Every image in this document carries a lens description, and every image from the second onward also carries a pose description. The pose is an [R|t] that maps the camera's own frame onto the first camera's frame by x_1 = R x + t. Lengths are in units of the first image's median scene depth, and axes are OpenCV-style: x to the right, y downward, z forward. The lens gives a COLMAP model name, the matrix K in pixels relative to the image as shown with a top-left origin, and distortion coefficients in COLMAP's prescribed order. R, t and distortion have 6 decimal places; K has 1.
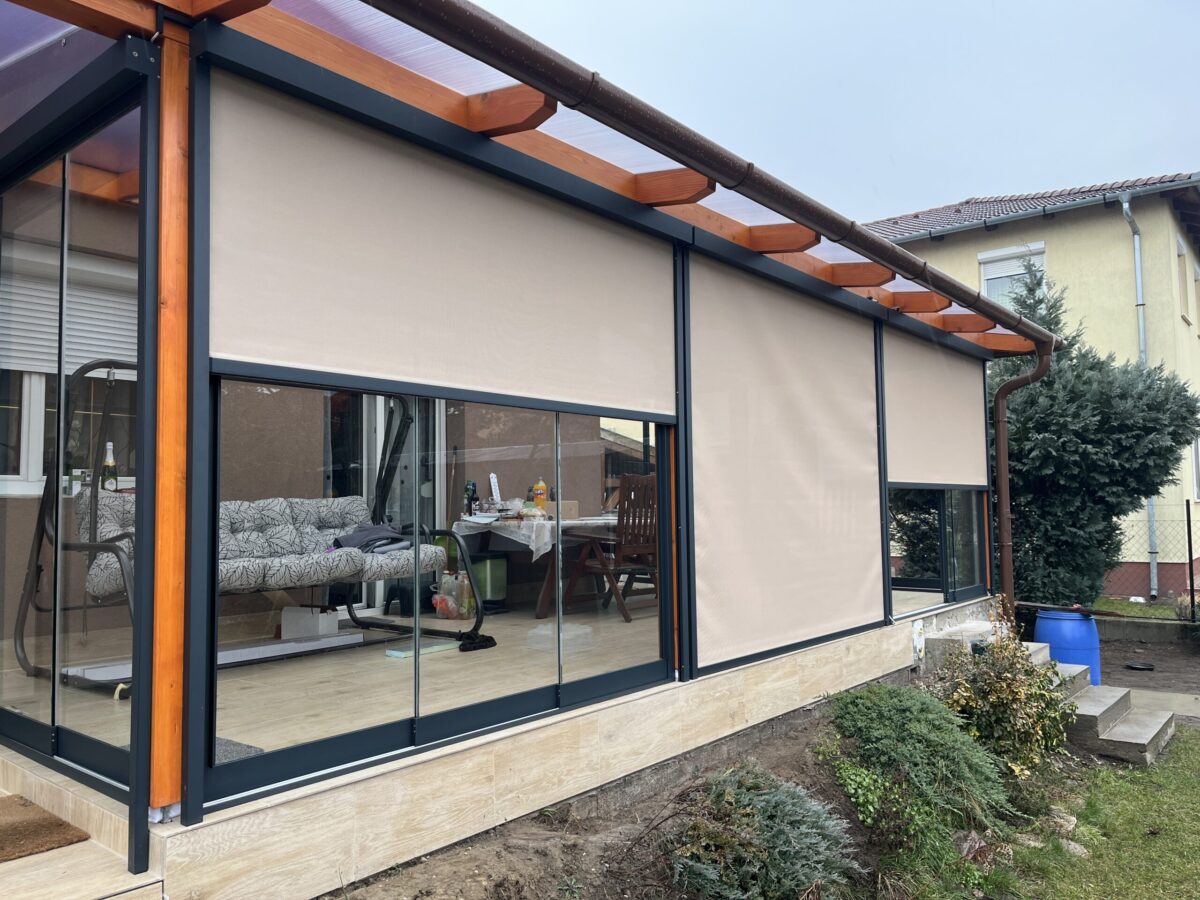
lens RADIAL K [[897.9, 0, 602.7], [0, 897.9, 453.5], [0, 0, 1]] dist [0.030388, -0.030232]
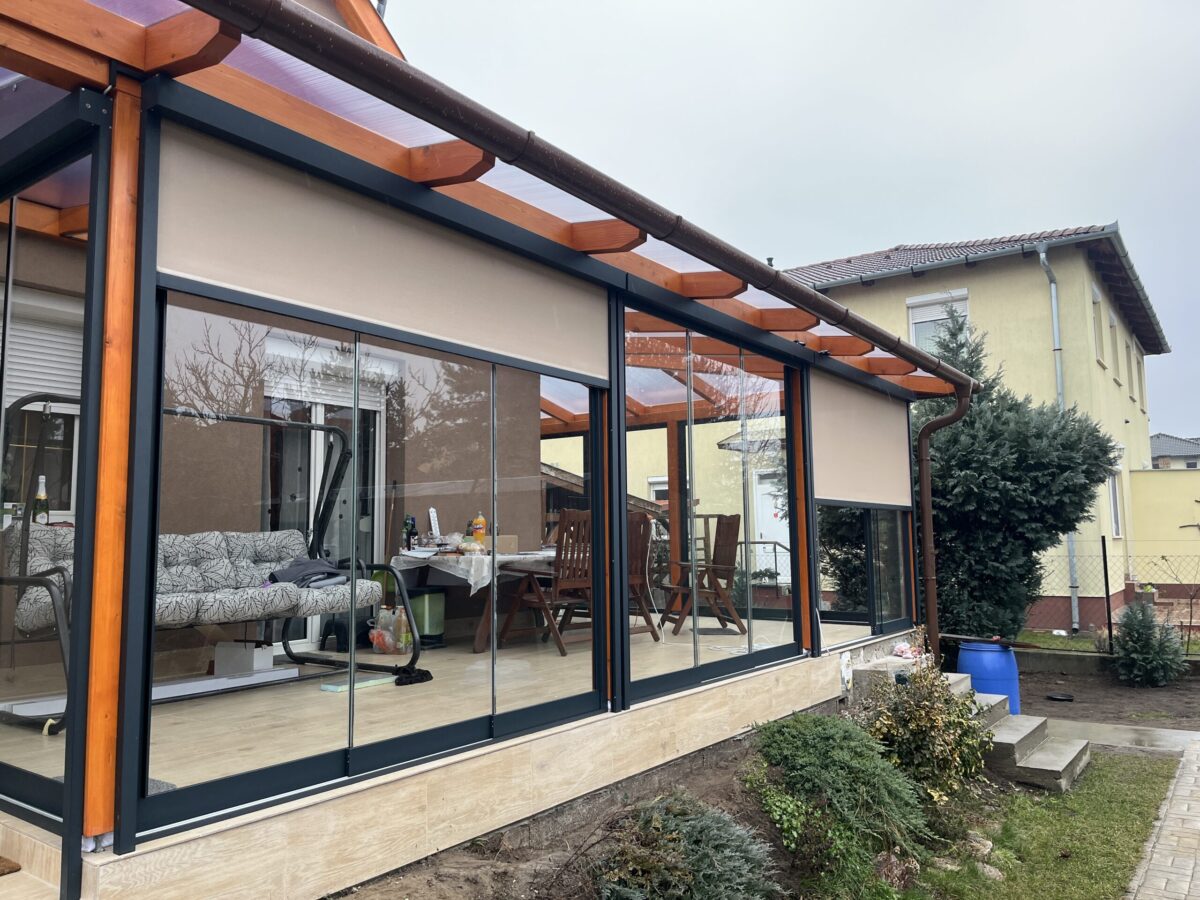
lens RADIAL K [[897.9, 0, 598.1], [0, 897.9, 448.5], [0, 0, 1]] dist [0.030388, -0.030232]
pose [[0.998278, 0.007553, 0.058164, 0.007338], [-0.004978, 0.999006, -0.044295, -0.000946], [-0.058441, 0.043929, 0.997324, -0.032023]]
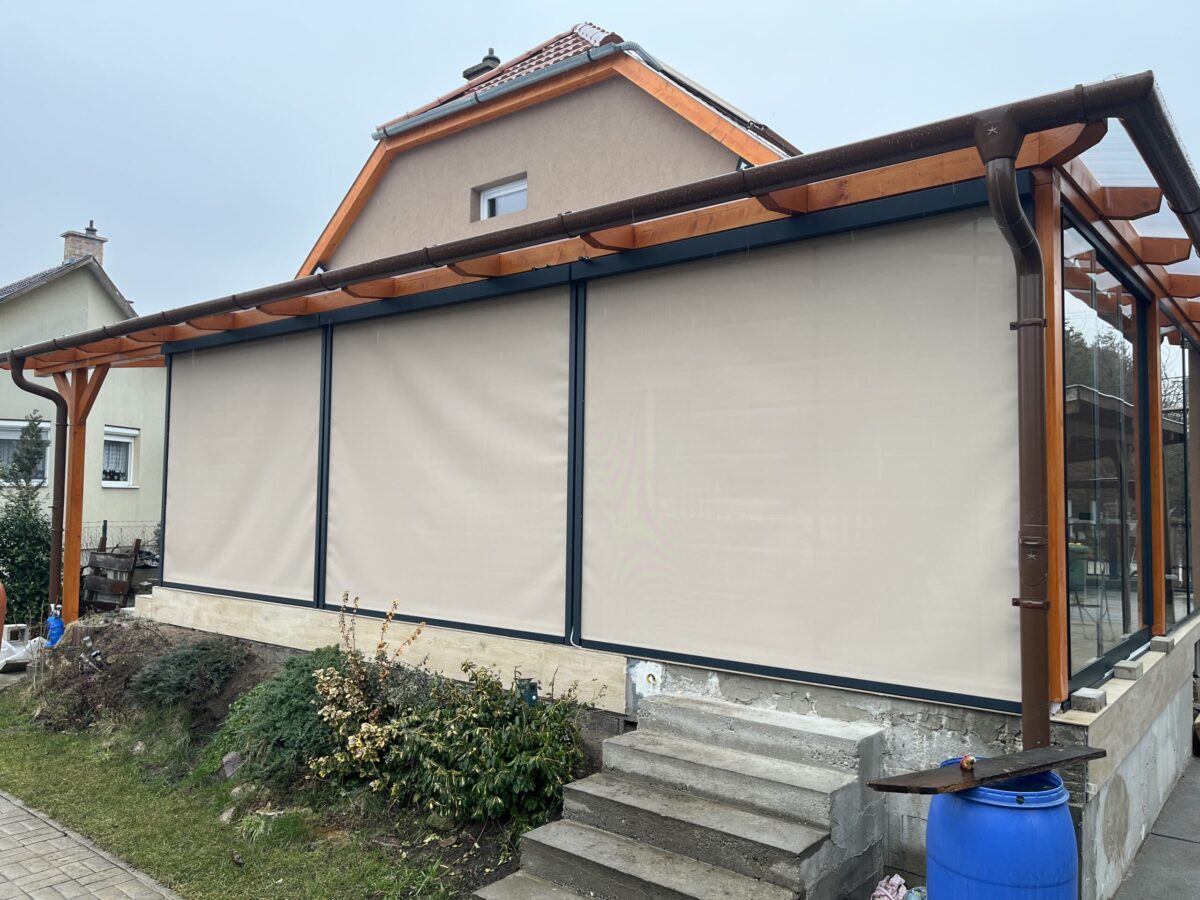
lens RADIAL K [[897.9, 0, 602.7], [0, 897.9, 442.0], [0, 0, 1]] dist [0.030388, -0.030232]
pose [[0.013863, -0.045952, -0.998847, 1.514129], [0.048432, 0.997802, -0.045232, 0.054405], [0.998730, -0.047750, 0.016059, 1.343399]]
